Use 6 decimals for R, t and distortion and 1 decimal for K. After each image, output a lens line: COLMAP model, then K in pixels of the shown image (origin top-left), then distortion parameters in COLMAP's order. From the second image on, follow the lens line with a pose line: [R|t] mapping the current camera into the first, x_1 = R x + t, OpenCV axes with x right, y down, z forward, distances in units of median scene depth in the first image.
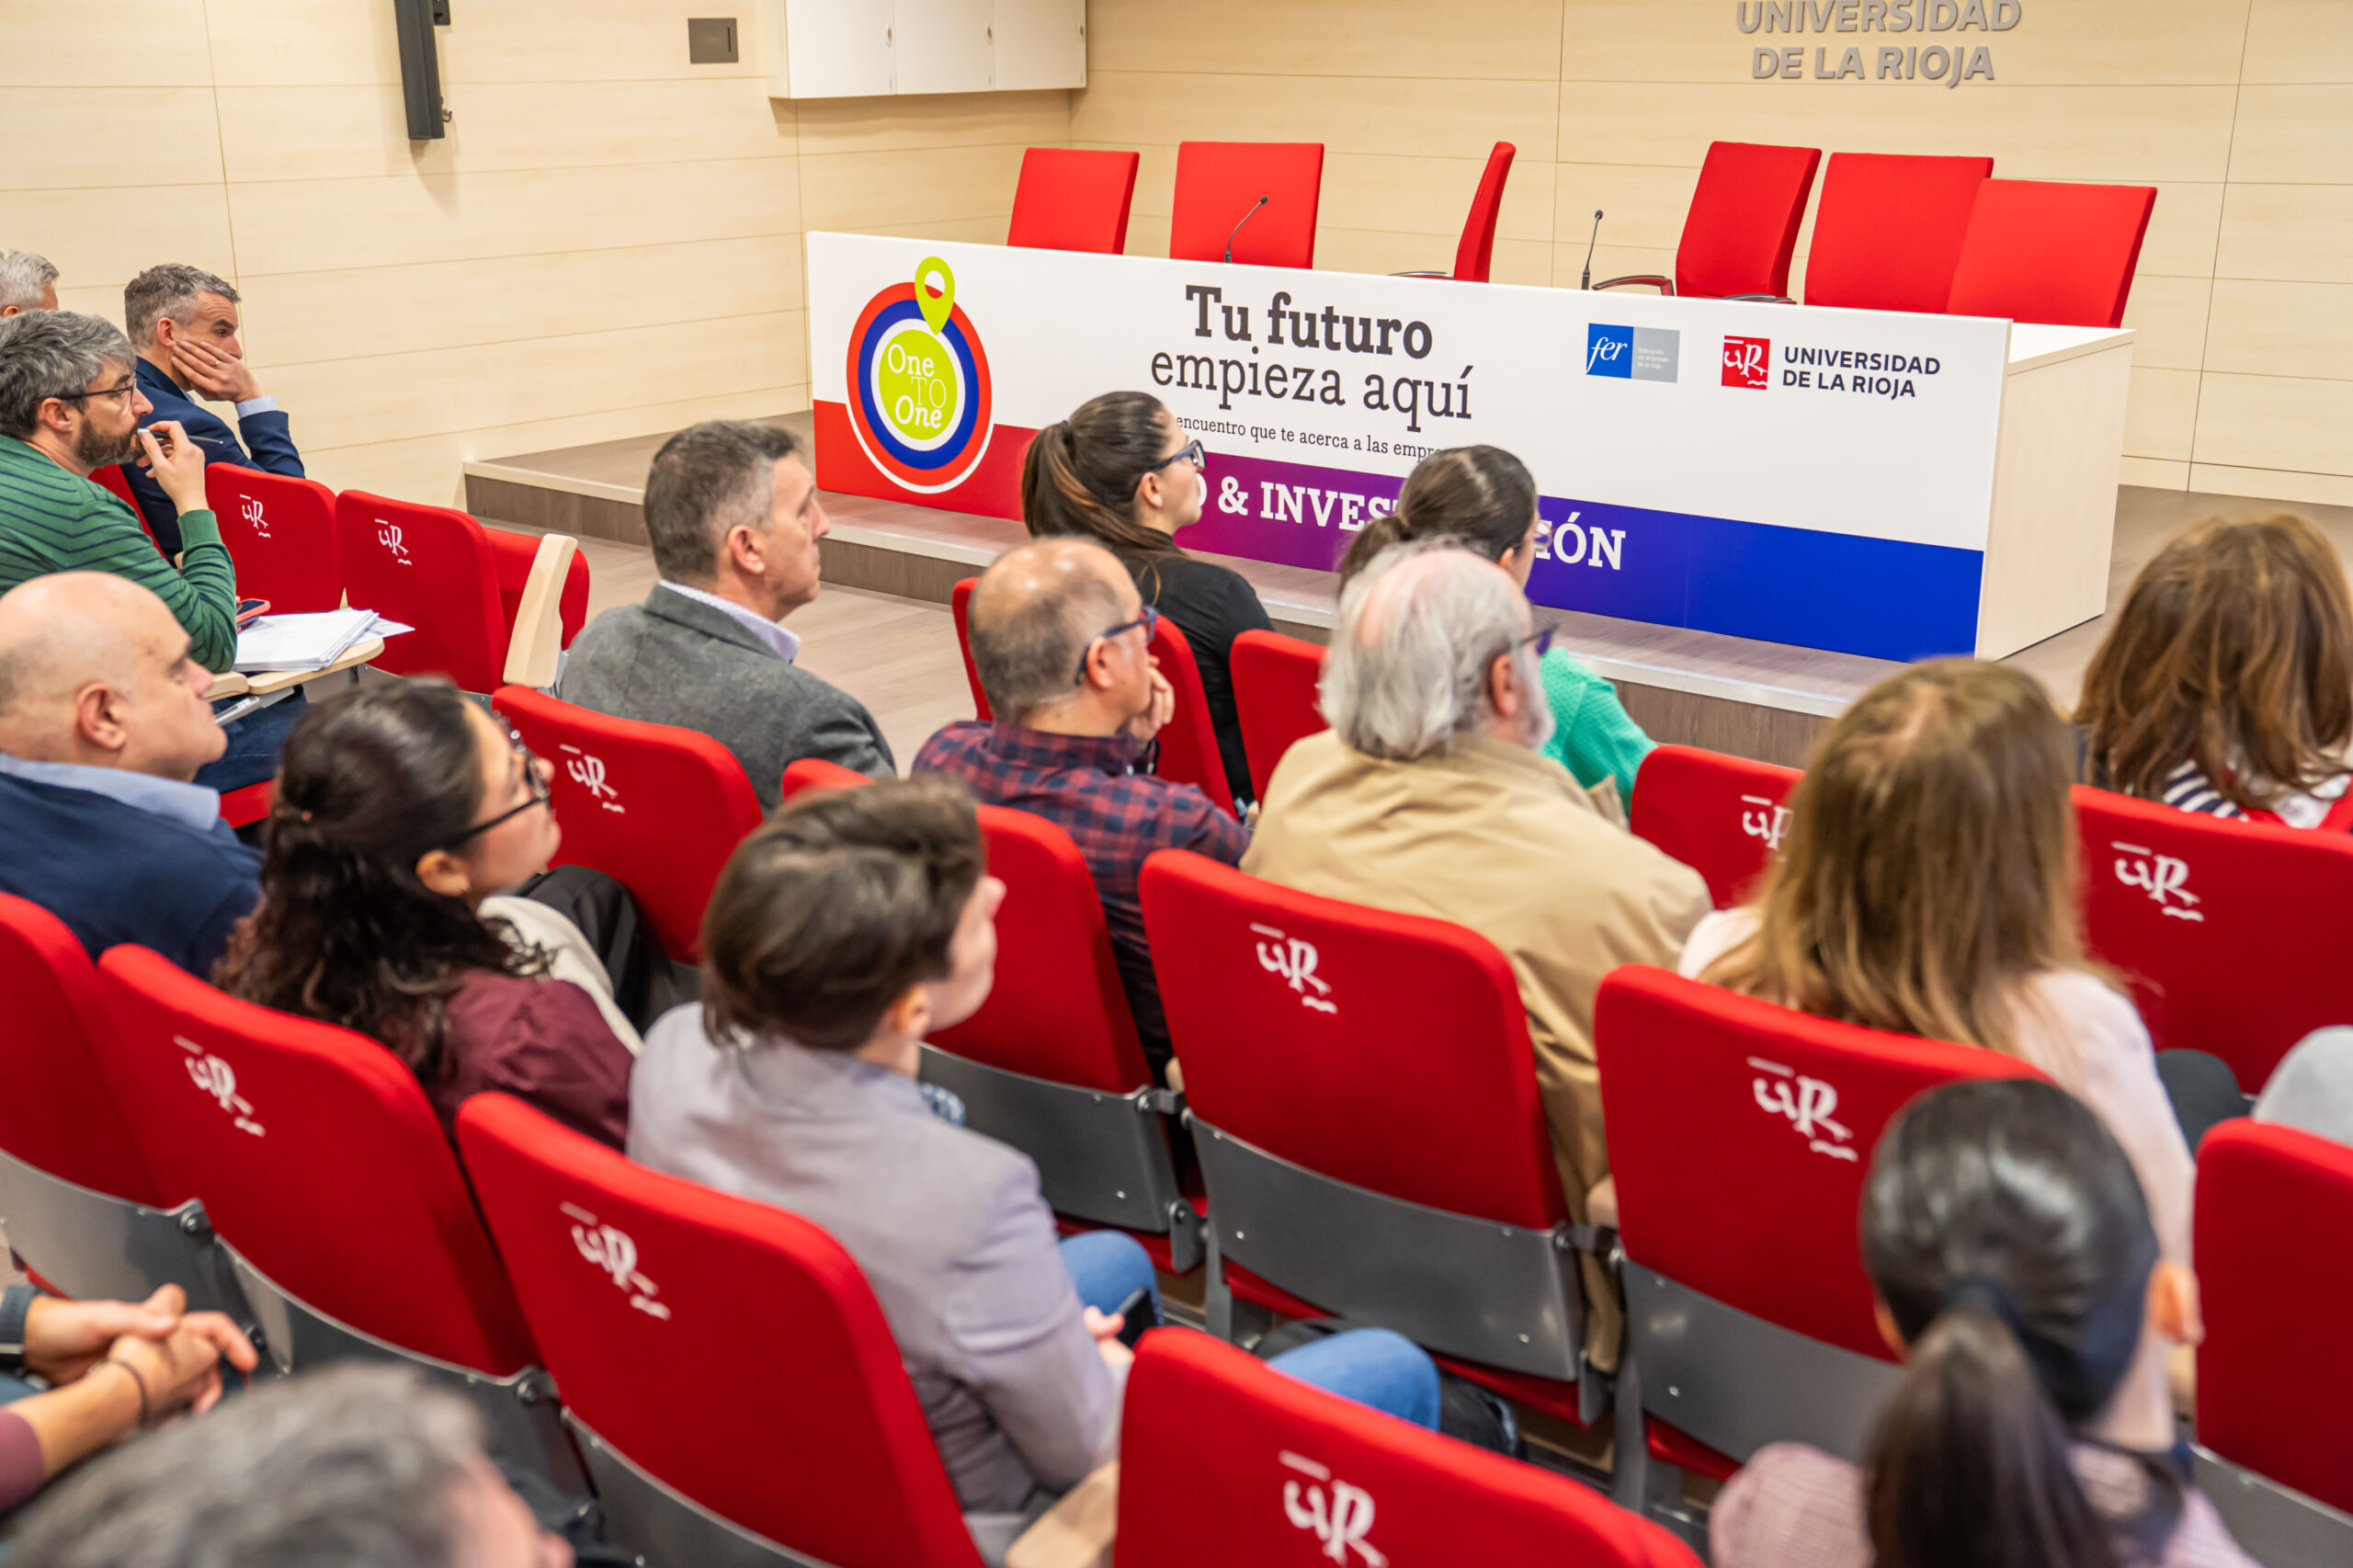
lens RADIAL K [[2743.4, 0, 1176.5], [0, 2743.4, 784.0], [0, 0, 1]] dist [0.031752, 0.406495]
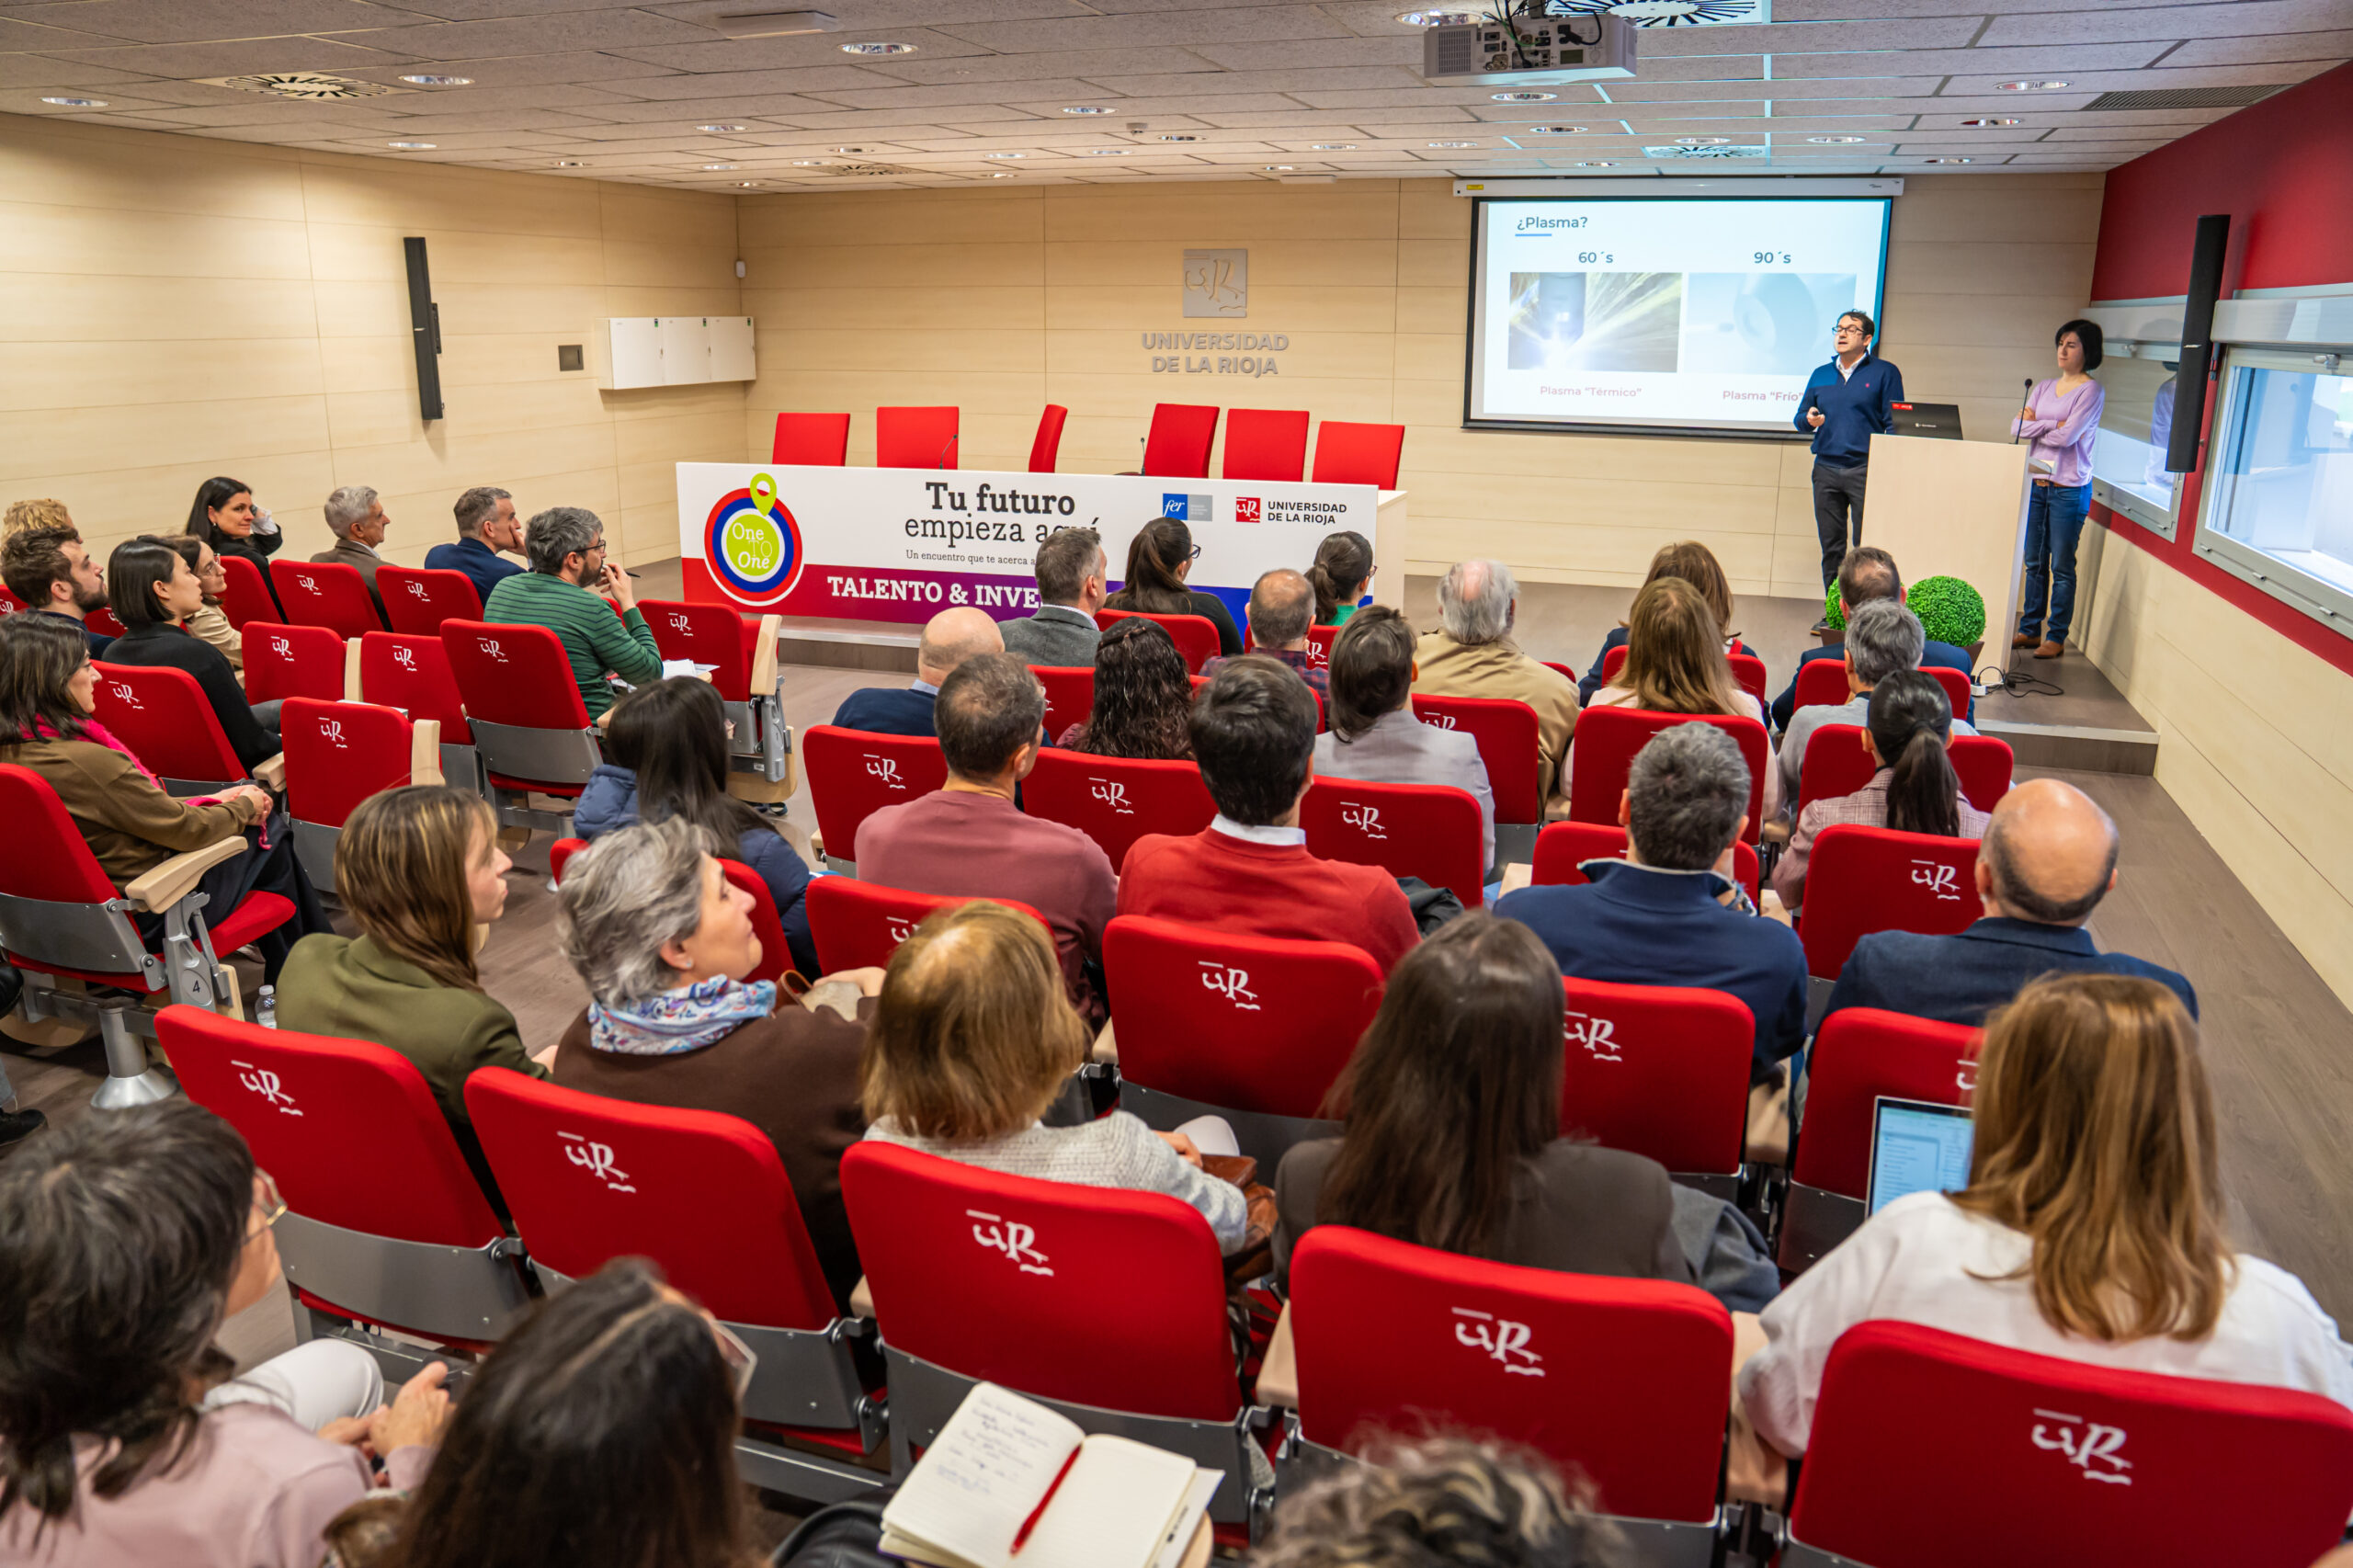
lens RADIAL K [[1696.9, 0, 1186.0], [0, 1696.9, 755.0], [0, 0, 1]] dist [-0.097790, 0.005164]
pose [[0.935161, -0.083704, 0.344192, -0.242224], [0.092693, 0.995647, -0.009716, 0.028894], [-0.341880, 0.040990, 0.938849, -0.120667]]
